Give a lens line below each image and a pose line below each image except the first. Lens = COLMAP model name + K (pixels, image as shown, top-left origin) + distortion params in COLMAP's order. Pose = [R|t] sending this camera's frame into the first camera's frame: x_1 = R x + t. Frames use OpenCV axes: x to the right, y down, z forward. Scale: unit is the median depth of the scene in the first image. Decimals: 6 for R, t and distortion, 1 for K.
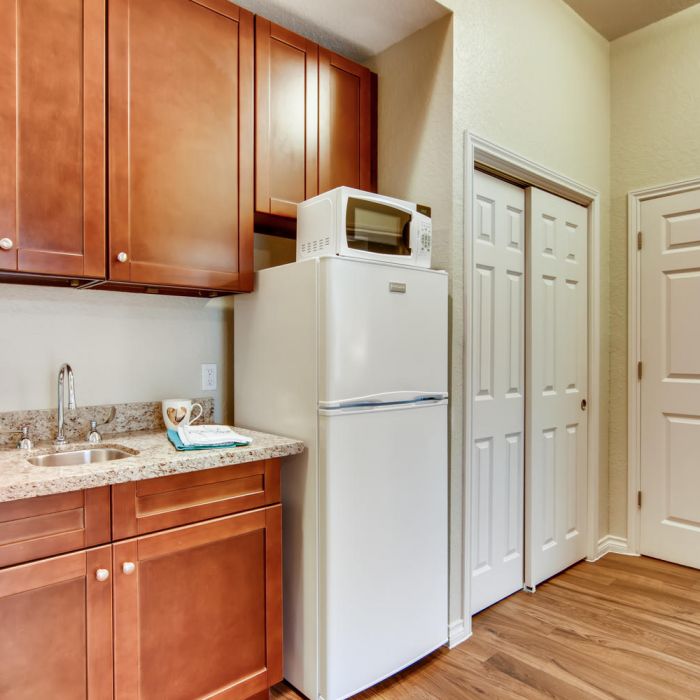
lens RADIAL K [[539.6, 0, 350.0], [0, 539.6, 350.0], [0, 0, 1]] dist [-0.010060, -0.006300]
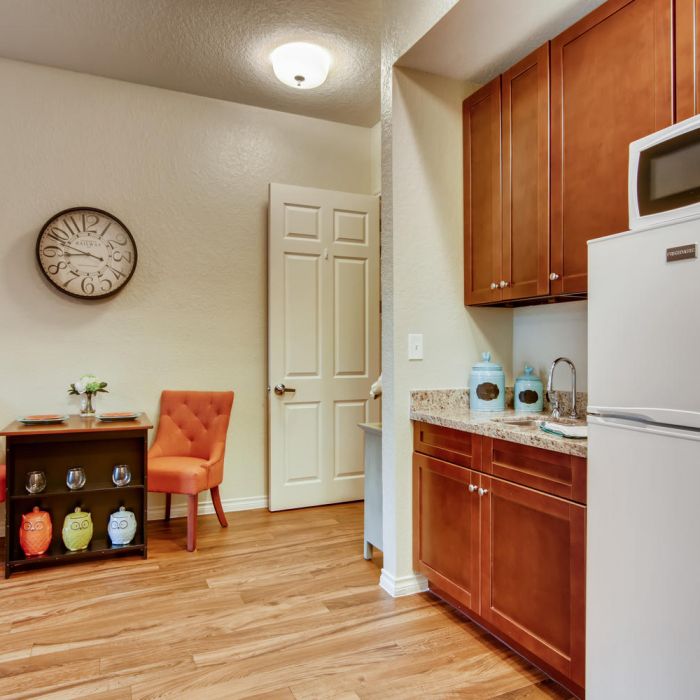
lens RADIAL K [[539.6, 0, 350.0], [0, 539.6, 350.0], [0, 0, 1]] dist [-0.010060, -0.006300]
pose [[-0.309786, 0.000668, -0.950806, 0.959719], [0.001515, 0.999999, 0.000209, 0.002893], [0.950805, -0.001376, -0.309787, 0.932879]]
